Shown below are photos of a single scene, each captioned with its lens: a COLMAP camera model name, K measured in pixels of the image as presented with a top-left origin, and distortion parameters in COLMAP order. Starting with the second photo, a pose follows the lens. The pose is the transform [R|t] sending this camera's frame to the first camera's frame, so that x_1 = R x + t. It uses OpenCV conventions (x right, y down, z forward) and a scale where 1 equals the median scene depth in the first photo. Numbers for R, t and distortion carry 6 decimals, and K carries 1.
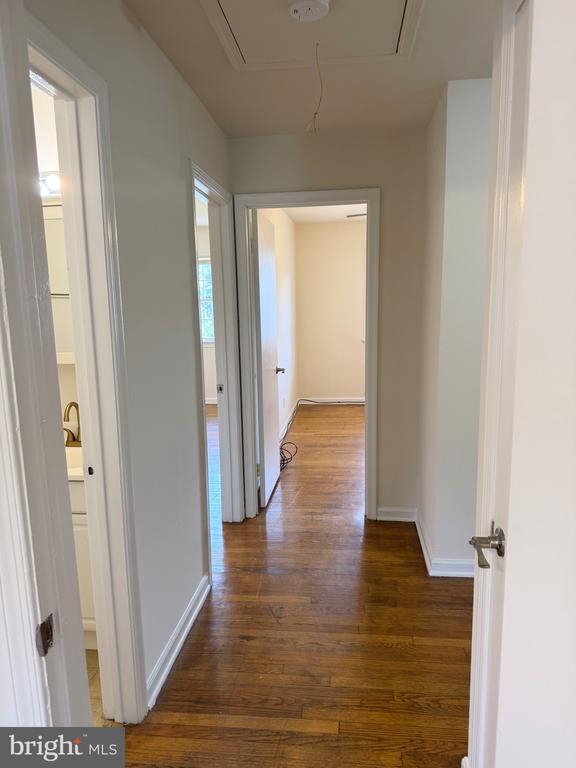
lens RADIAL K [[547.6, 0, 287.2], [0, 547.6, 386.2], [0, 0, 1]] dist [0.099253, -0.124381]
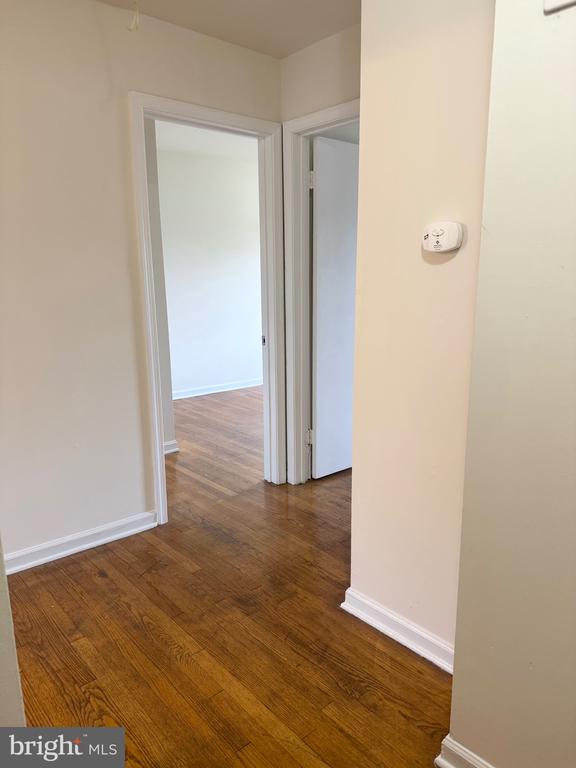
lens RADIAL K [[547.6, 0, 287.2], [0, 547.6, 386.2], [0, 0, 1]] dist [0.099253, -0.124381]
pose [[0.734922, 0.158821, -0.659292, 0.712647], [-0.118920, 0.987307, 0.105277, -0.027976], [0.667643, 0.001032, 0.744480, 0.426652]]
